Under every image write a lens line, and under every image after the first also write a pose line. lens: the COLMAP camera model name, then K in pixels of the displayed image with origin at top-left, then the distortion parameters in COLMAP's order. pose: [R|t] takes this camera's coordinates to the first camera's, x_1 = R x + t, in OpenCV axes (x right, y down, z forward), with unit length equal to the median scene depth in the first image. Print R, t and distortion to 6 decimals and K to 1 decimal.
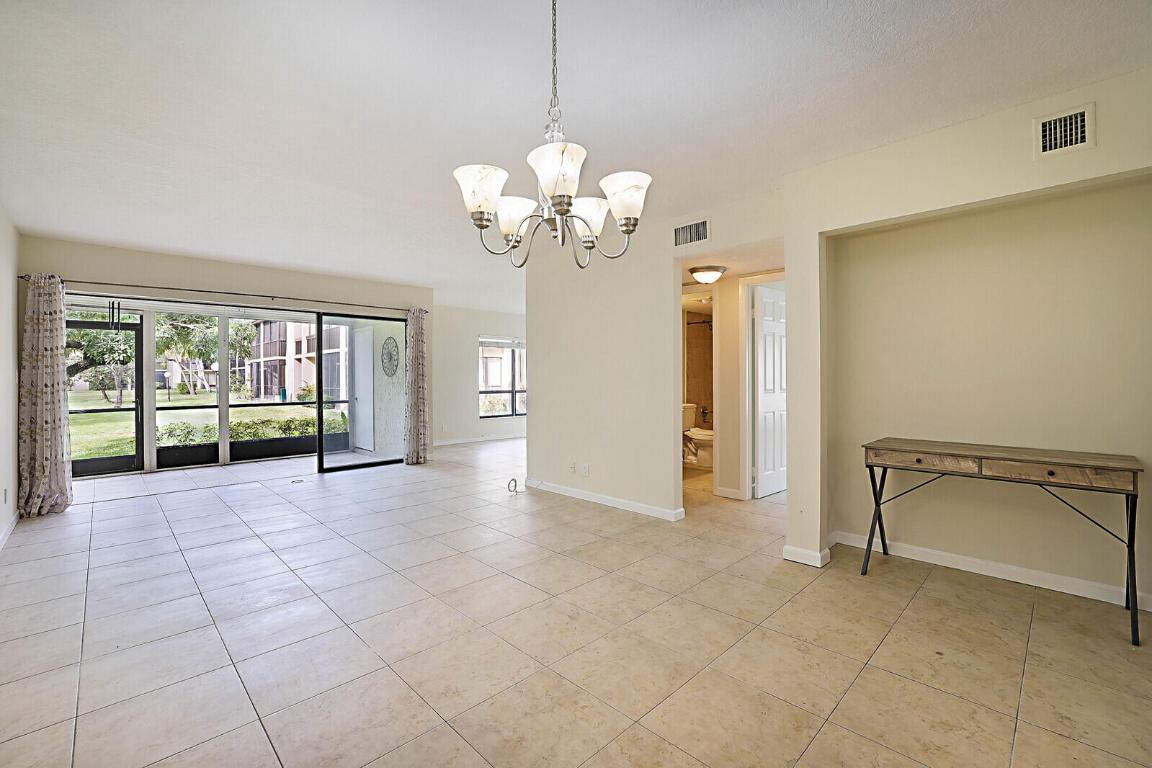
lens RADIAL K [[489.6, 0, 572.6], [0, 489.6, 377.2], [0, 0, 1]] dist [-0.019689, 0.000296]
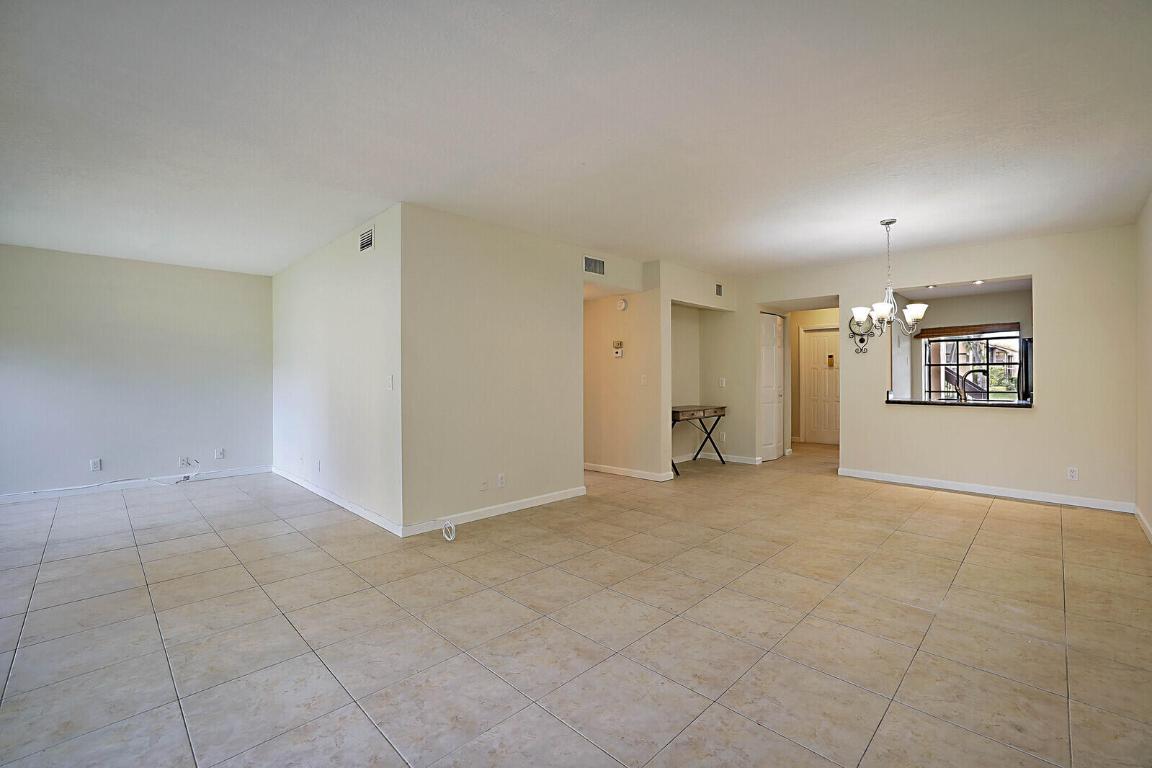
lens RADIAL K [[489.6, 0, 571.4], [0, 489.6, 380.7], [0, 0, 1]] dist [-0.019689, 0.000296]
pose [[-0.009392, -0.001373, 0.999955, -0.597948], [0.004263, 0.999990, 0.001414, 0.004893], [-0.999947, 0.004276, -0.009386, 0.609546]]
